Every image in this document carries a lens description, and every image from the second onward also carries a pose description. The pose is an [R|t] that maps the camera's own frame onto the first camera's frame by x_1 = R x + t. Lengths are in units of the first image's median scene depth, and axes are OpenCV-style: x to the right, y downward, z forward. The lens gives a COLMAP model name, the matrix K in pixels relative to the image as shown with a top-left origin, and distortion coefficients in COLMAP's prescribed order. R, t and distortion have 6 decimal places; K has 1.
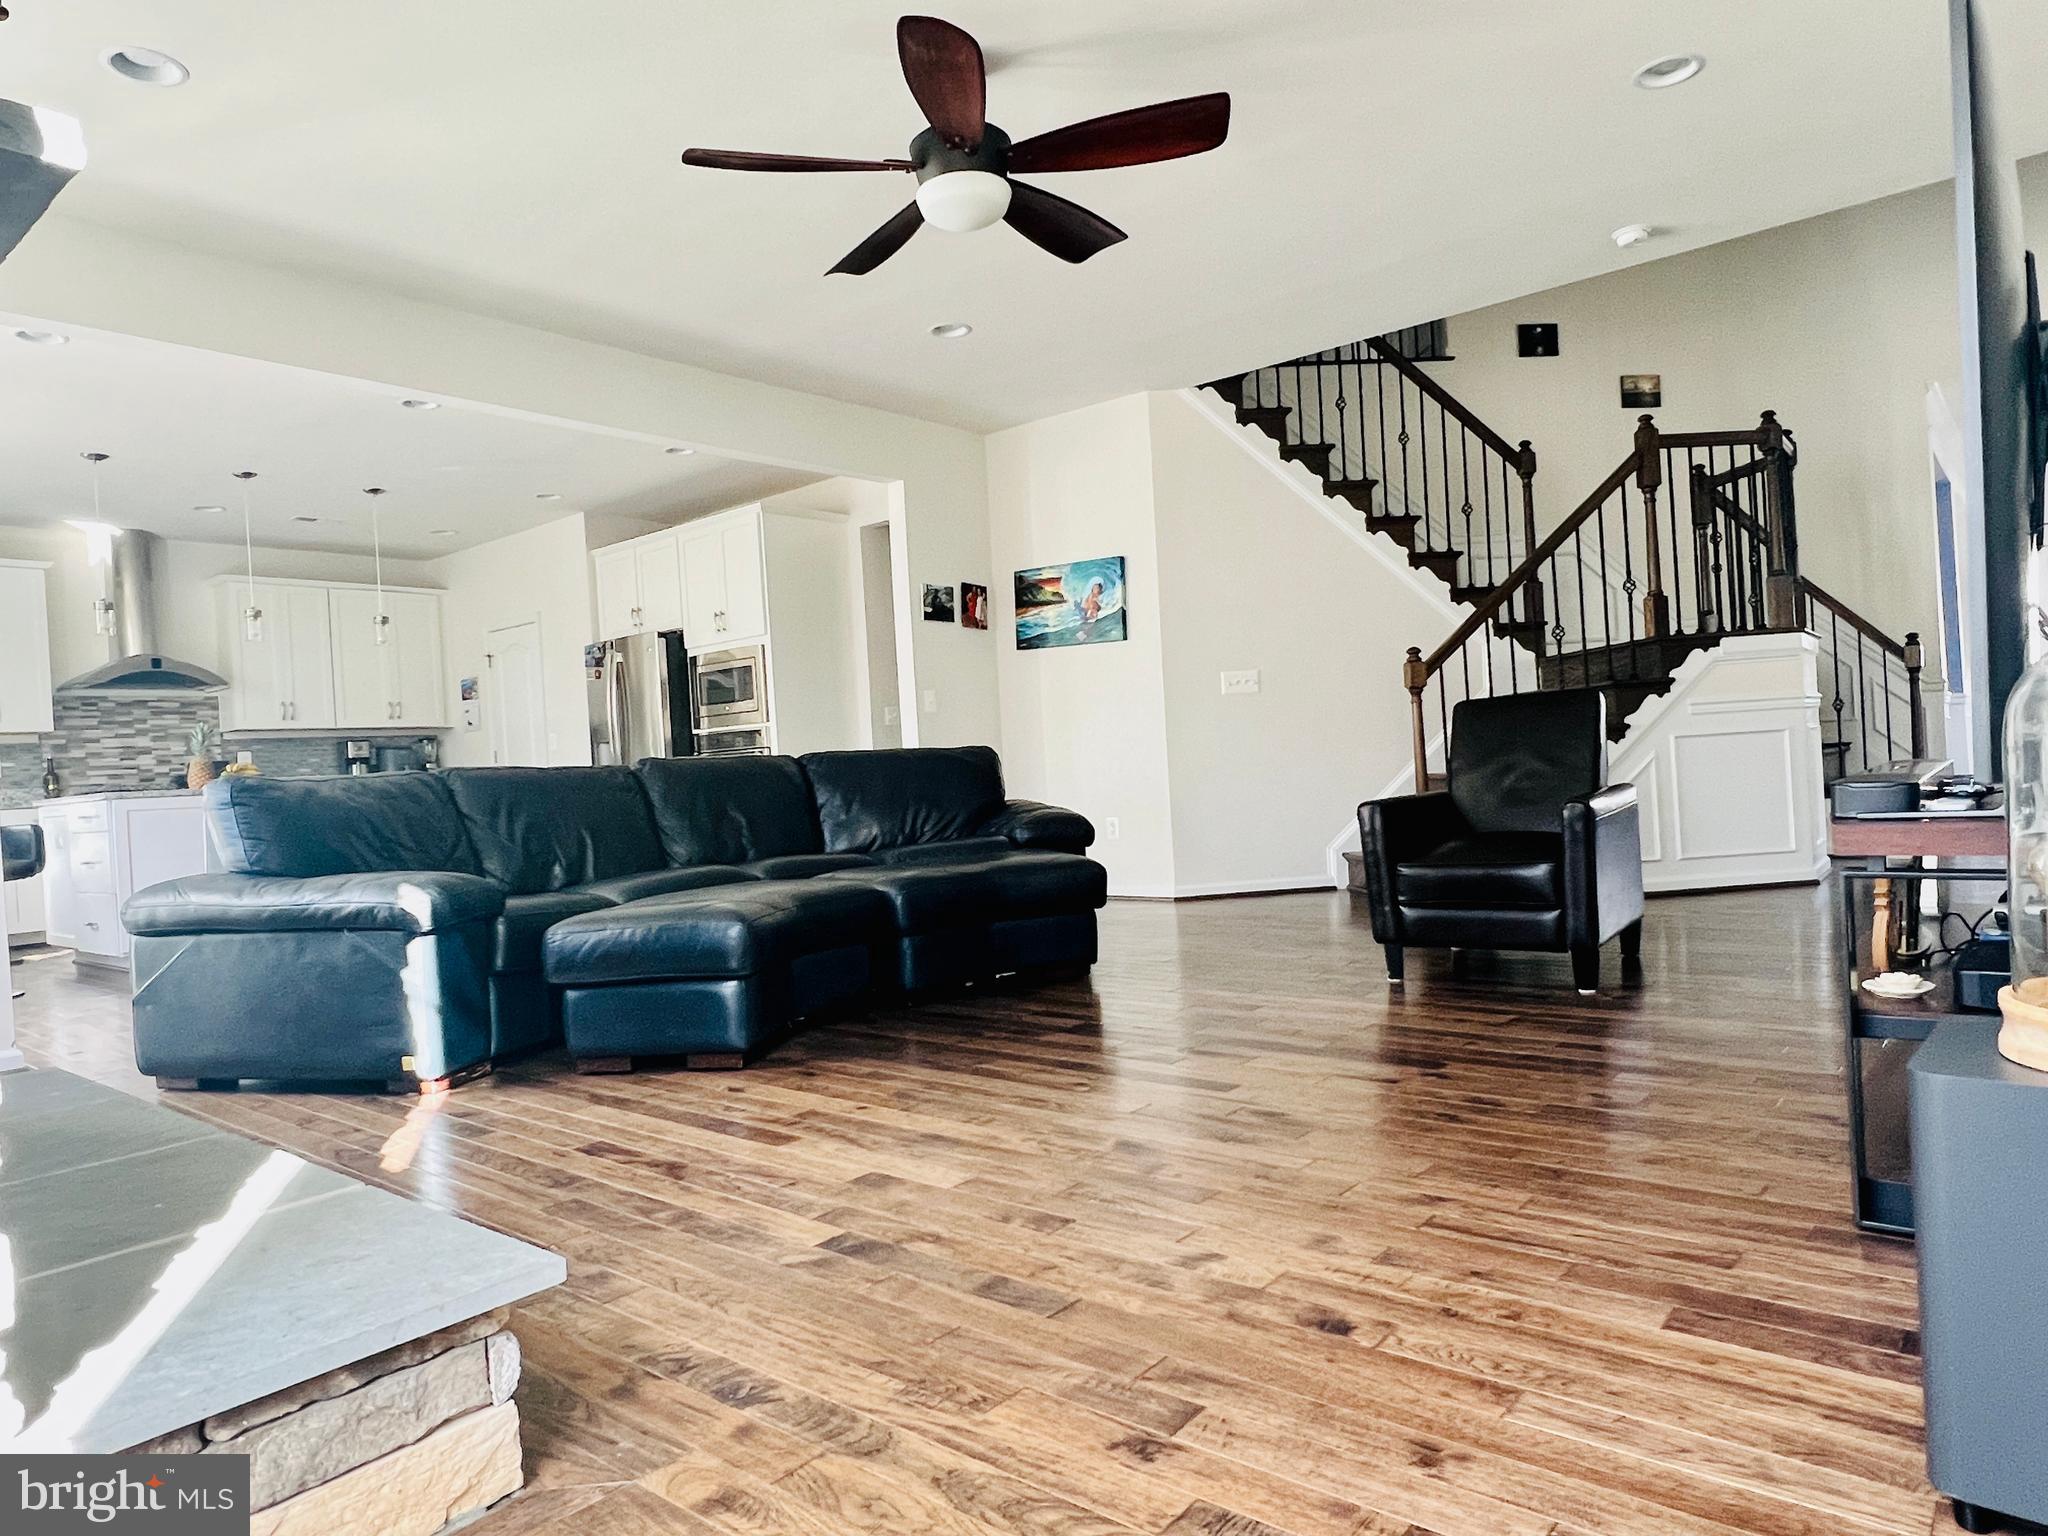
lens RADIAL K [[1263.7, 0, 1025.0], [0, 1263.7, 764.2], [0, 0, 1]] dist [0.003032, 0.000639]
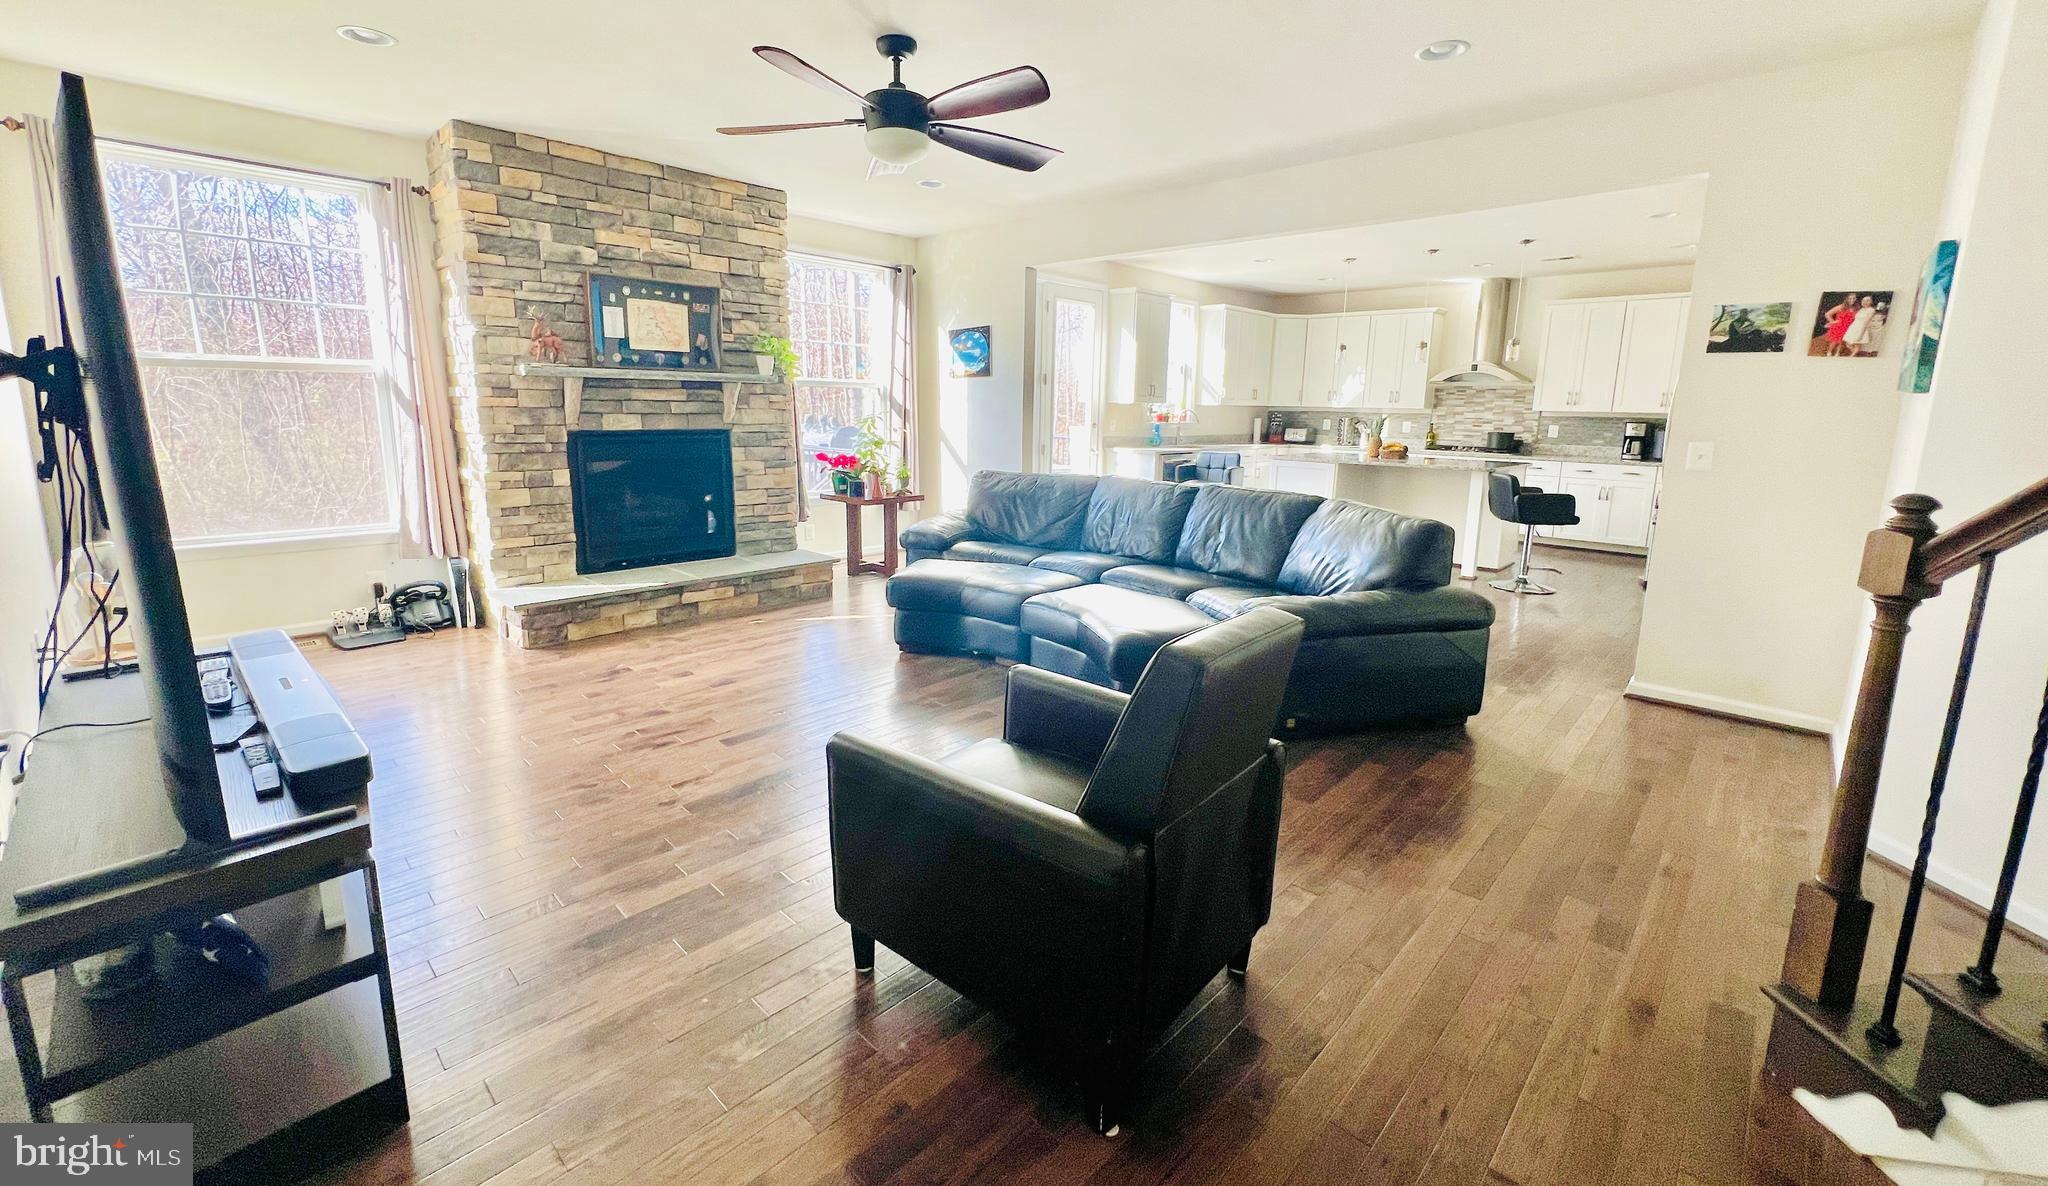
lens RADIAL K [[833.3, 0, 1028.5], [0, 833.3, 577.6], [0, 0, 1]] dist [0.000733, 0.000040]
pose [[-0.056174, 0.263873, -0.962920, 0.477360], [-0.019228, 0.963979, 0.265284, -0.107721], [0.998236, 0.033417, -0.049076, 0.600162]]
